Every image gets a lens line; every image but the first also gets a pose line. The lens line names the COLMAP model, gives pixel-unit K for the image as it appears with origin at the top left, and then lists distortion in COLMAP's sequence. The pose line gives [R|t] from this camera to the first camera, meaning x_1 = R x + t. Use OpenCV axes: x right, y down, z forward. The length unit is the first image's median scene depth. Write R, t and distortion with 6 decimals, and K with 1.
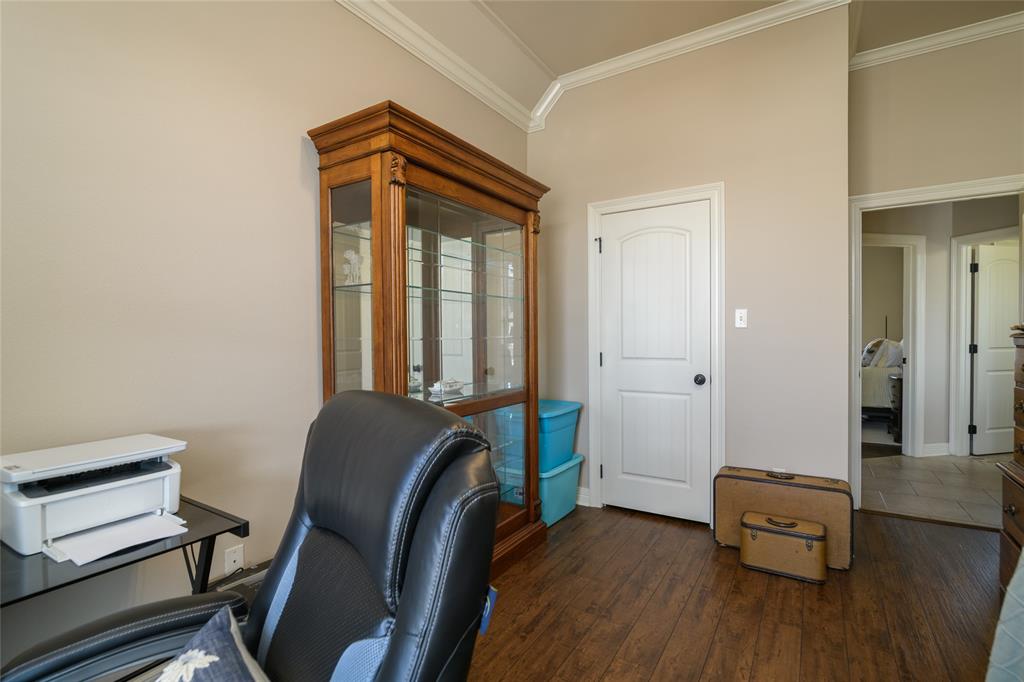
lens RADIAL K [[474.0, 0, 514.6], [0, 474.0, 342.9], [0, 0, 1]] dist [-0.009013, 0.000856]
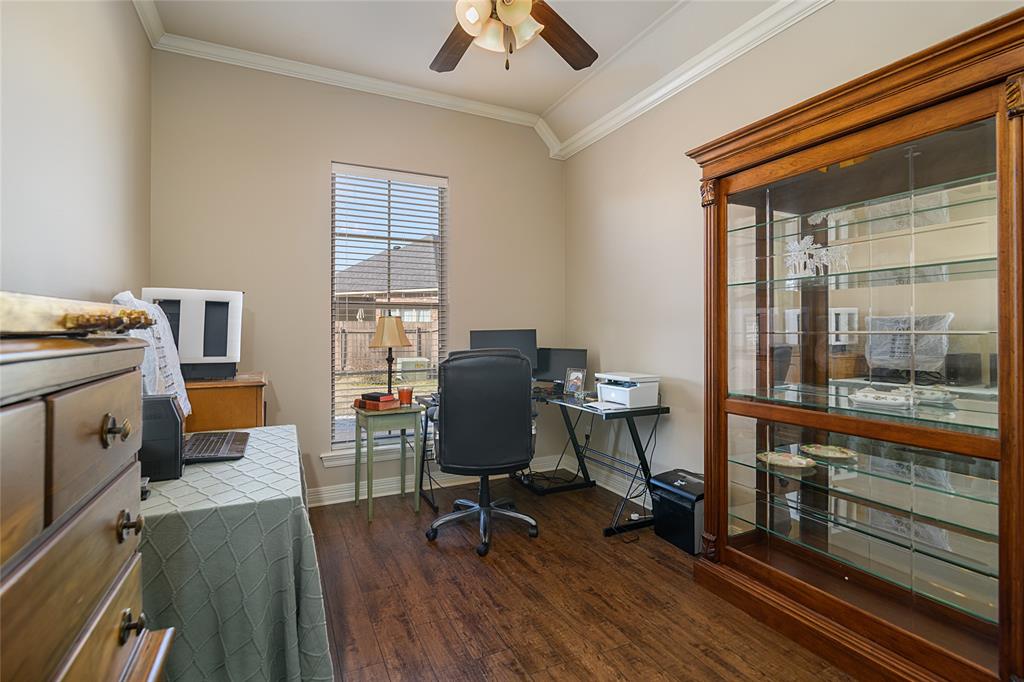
lens RADIAL K [[474.0, 0, 512.8], [0, 474.0, 334.0], [0, 0, 1]] dist [-0.009013, 0.000856]
pose [[-0.520999, -0.001964, -0.853555, 0.955258], [-0.017377, 0.999815, 0.008306, -0.004646], [0.853380, 0.019159, -0.520937, 1.091095]]
